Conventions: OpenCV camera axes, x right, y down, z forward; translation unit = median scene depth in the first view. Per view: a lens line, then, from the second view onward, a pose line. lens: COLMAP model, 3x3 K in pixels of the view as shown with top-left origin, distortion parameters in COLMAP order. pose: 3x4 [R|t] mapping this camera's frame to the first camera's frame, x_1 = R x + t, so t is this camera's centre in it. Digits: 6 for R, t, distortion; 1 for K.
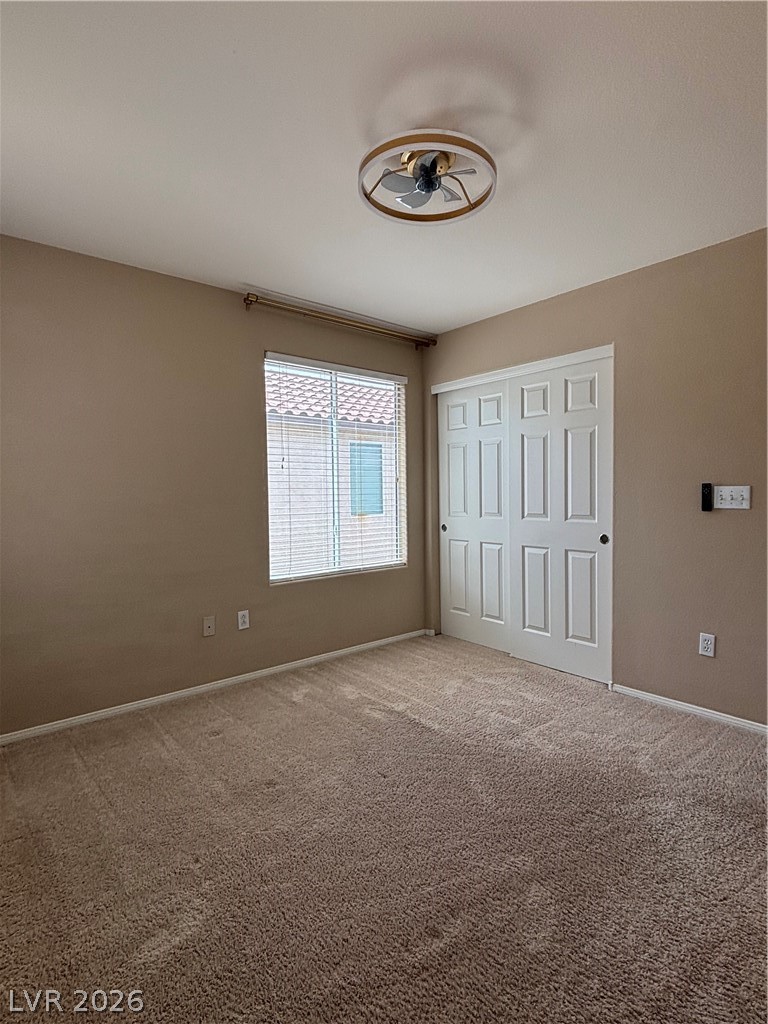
lens RADIAL K [[518.9, 0, 384.0], [0, 518.9, 512.0], [0, 0, 1]] dist [0.001440, 0.000096]
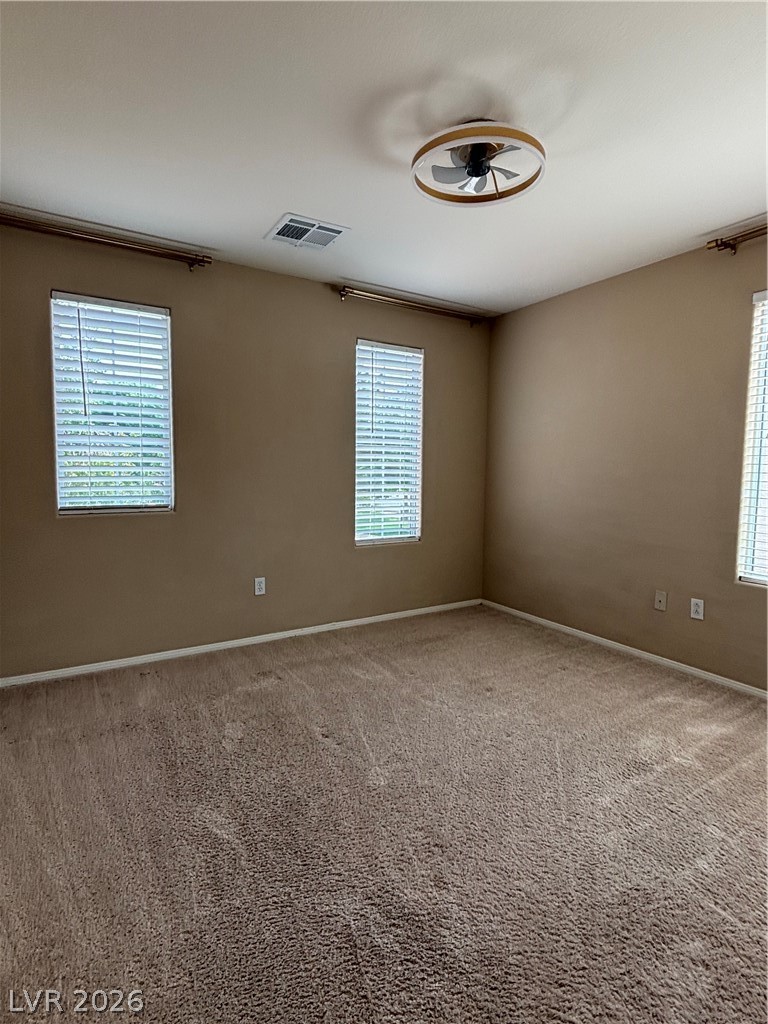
lens RADIAL K [[518.9, 0, 384.0], [0, 518.9, 512.0], [0, 0, 1]] dist [0.001440, 0.000096]
pose [[-0.143046, 0.097938, -0.984858, 0.844108], [-0.046872, 0.993305, 0.105586, -0.037103], [0.988605, 0.061266, -0.137498, 0.706518]]
